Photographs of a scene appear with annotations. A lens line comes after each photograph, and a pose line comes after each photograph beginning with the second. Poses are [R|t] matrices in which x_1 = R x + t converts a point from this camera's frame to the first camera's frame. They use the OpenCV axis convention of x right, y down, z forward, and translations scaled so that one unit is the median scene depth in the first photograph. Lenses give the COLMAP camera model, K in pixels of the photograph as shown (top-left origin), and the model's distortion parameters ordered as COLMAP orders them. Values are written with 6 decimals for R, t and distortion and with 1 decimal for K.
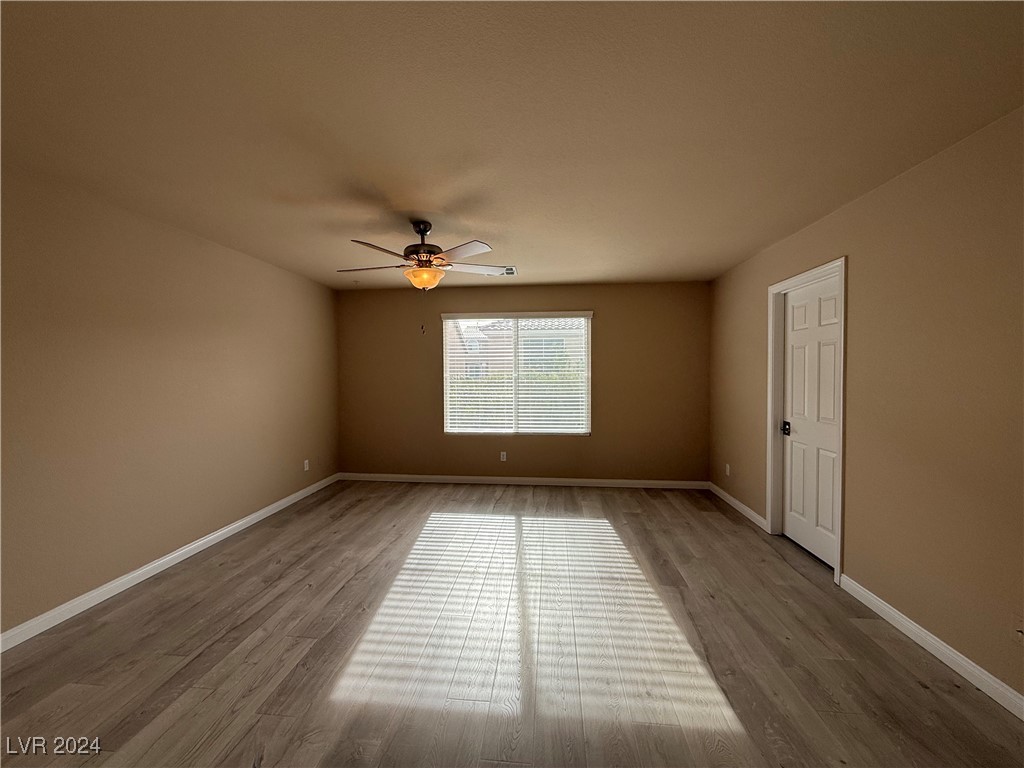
lens RADIAL K [[407.1, 0, 512.0], [0, 407.1, 384.0], [0, 0, 1]] dist [0.012373, 0.000232]
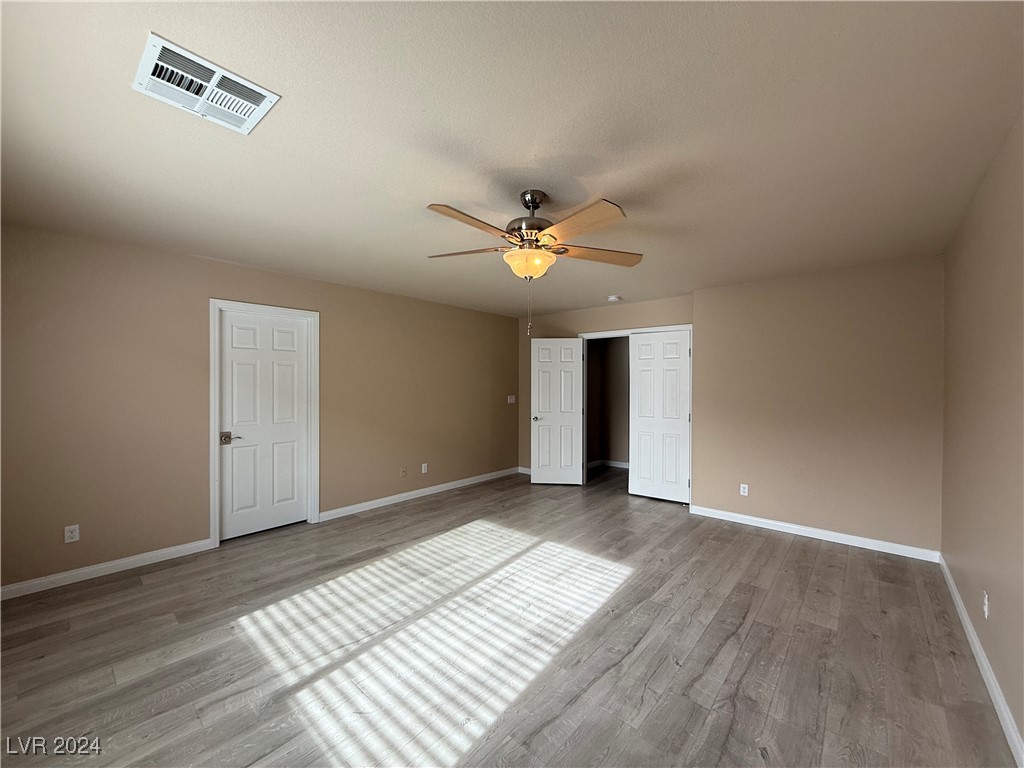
lens RADIAL K [[407.1, 0, 512.0], [0, 407.1, 384.0], [0, 0, 1]] dist [0.012373, 0.000232]
pose [[-0.812310, -0.001963, 0.583222, -0.720486], [0.012648, 0.999700, 0.020981, -0.057572], [-0.583088, 0.024419, -0.812042, 1.879047]]
